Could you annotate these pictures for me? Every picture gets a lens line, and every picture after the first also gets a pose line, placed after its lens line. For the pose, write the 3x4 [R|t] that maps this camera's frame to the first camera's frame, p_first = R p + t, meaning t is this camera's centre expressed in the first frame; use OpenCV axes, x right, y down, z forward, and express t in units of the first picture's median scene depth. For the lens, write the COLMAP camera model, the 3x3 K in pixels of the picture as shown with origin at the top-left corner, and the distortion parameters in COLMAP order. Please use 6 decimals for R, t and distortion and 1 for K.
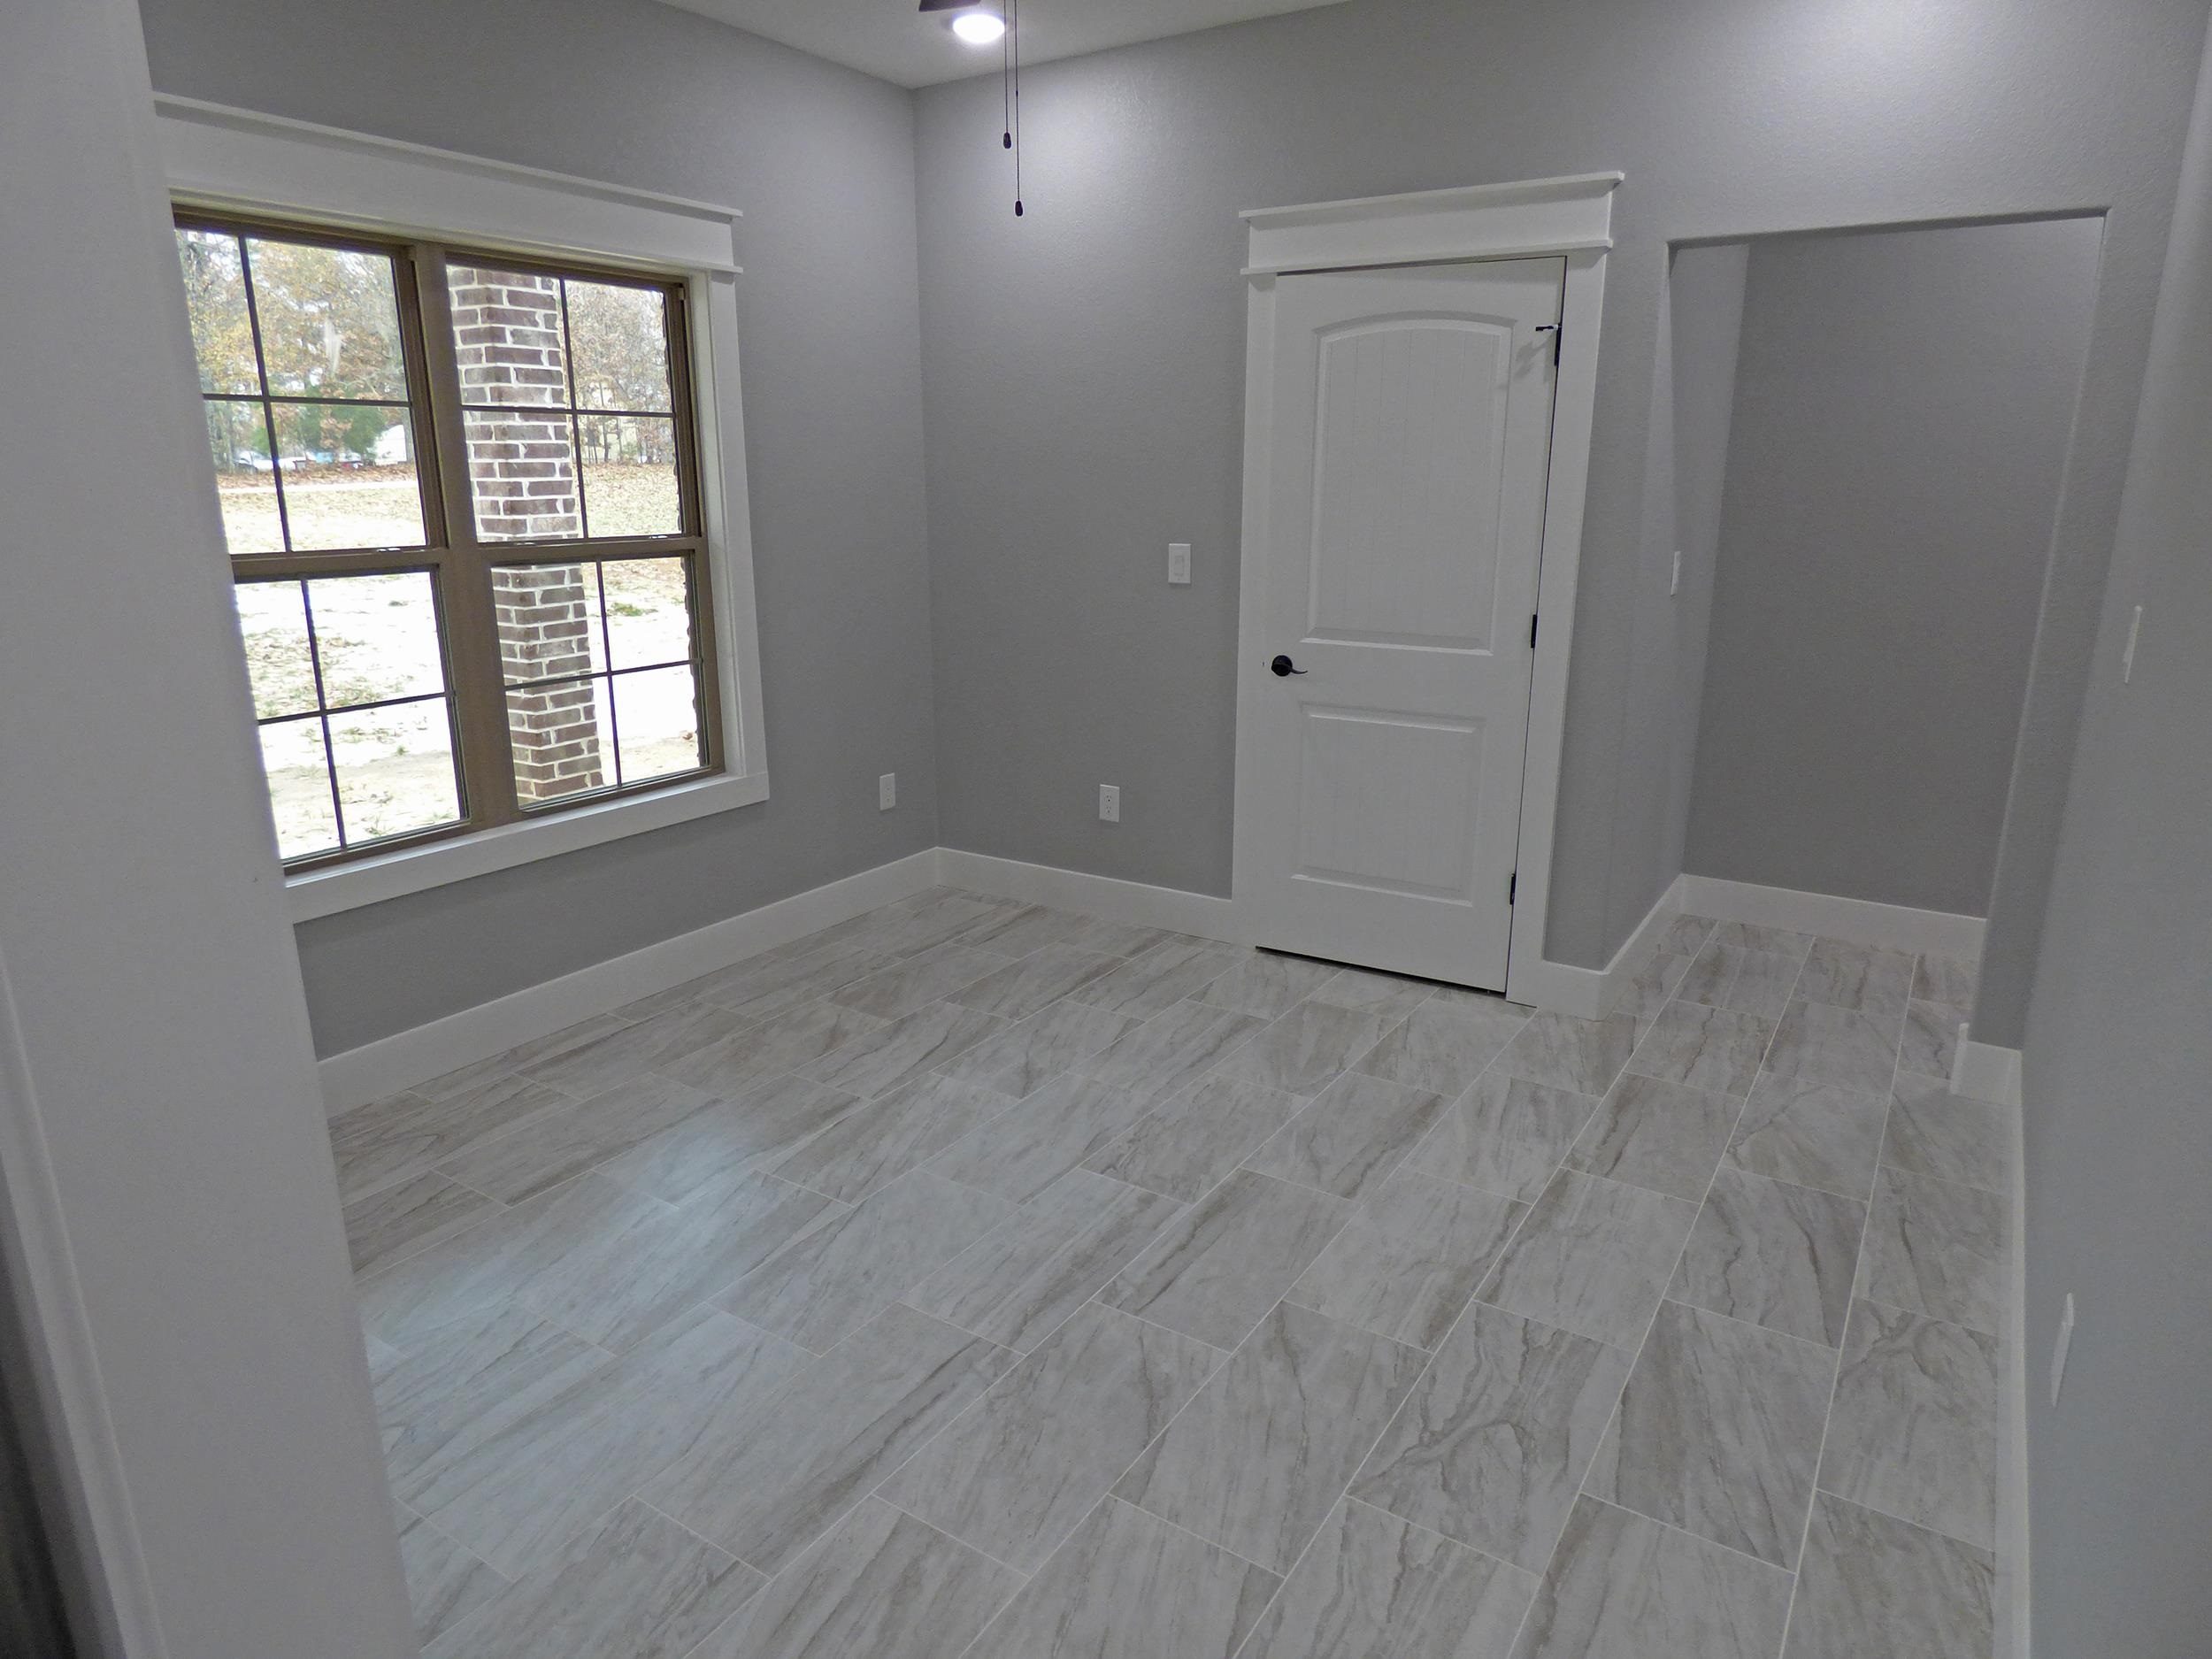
lens RADIAL K [[1405.8, 0, 1106.0], [0, 1405.8, 829.5], [0, 0, 1]] dist [0.015357, 0.000567]
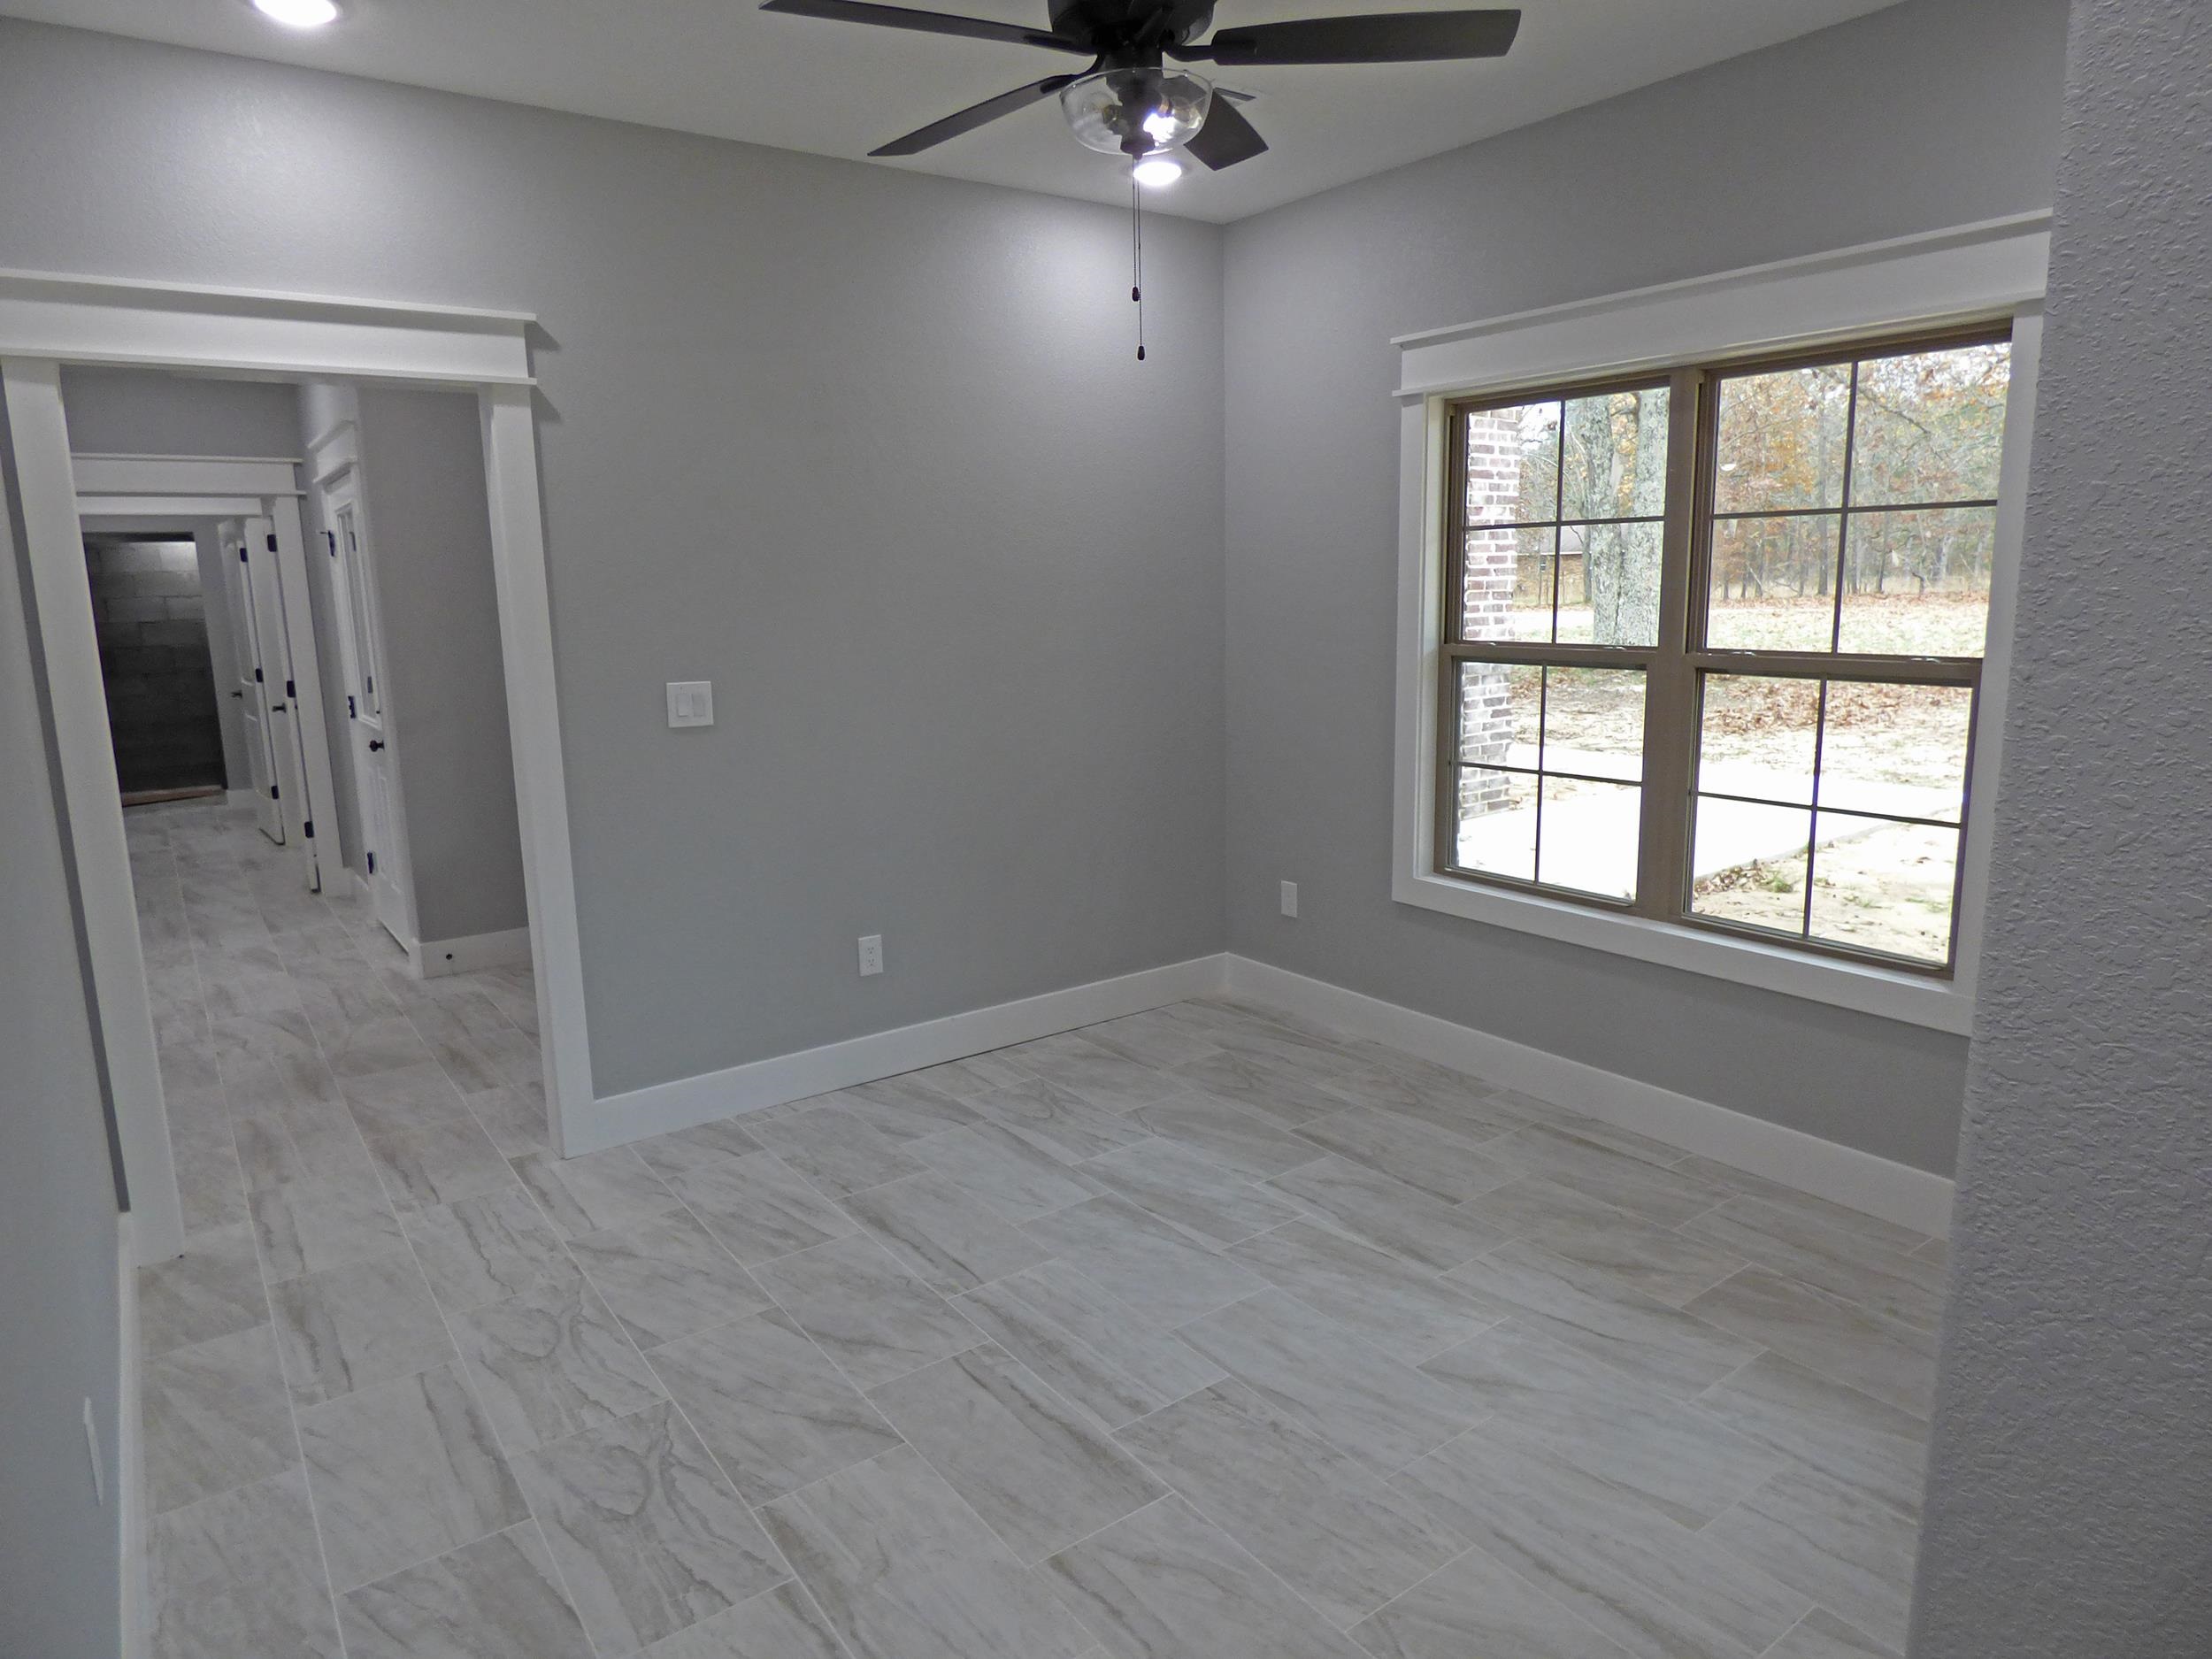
lens RADIAL K [[1381.0, 0, 1097.2], [0, 1381.0, 835.1], [0, 0, 1]] dist [-0.028747, 0.042864]
pose [[-0.383724, 0.179107, -0.905912, 0.751791], [-0.206463, 0.939537, 0.273208, -0.303468], [0.900072, 0.291874, -0.323544, 1.140934]]
